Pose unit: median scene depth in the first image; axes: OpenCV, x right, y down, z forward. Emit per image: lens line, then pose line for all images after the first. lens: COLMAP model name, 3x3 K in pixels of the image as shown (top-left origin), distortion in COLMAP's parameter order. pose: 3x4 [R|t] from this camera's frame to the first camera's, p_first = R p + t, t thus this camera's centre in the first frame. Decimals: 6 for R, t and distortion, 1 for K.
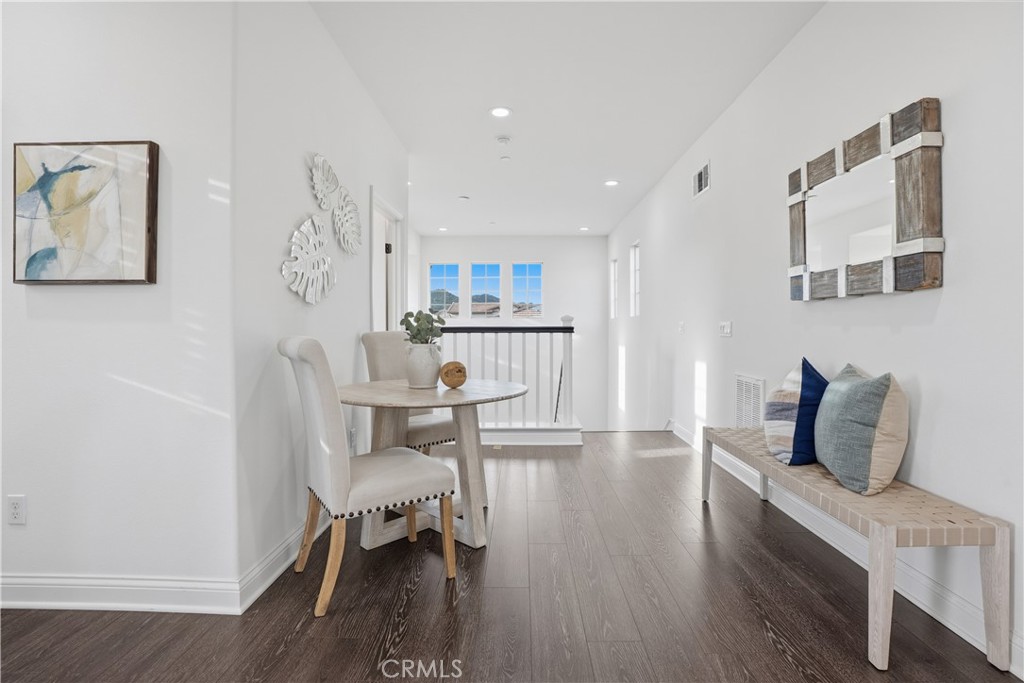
lens RADIAL K [[480.4, 0, 517.9], [0, 480.4, 333.3], [0, 0, 1]] dist [-0.071511, 0.028830]
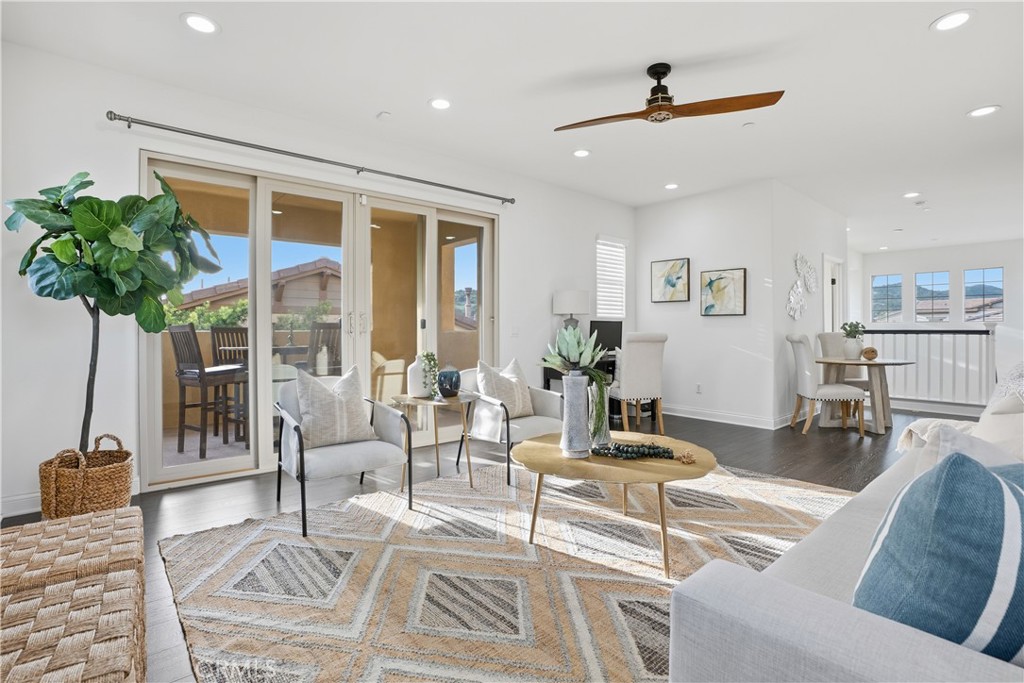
lens RADIAL K [[480.4, 0, 517.9], [0, 480.4, 333.3], [0, 0, 1]] dist [-0.071511, 0.028830]
pose [[0.658560, 0.008880, -0.752476, 0.425329], [-0.009709, 0.999947, 0.003303, 0.009809], [0.752466, 0.005131, 0.658611, -1.653983]]
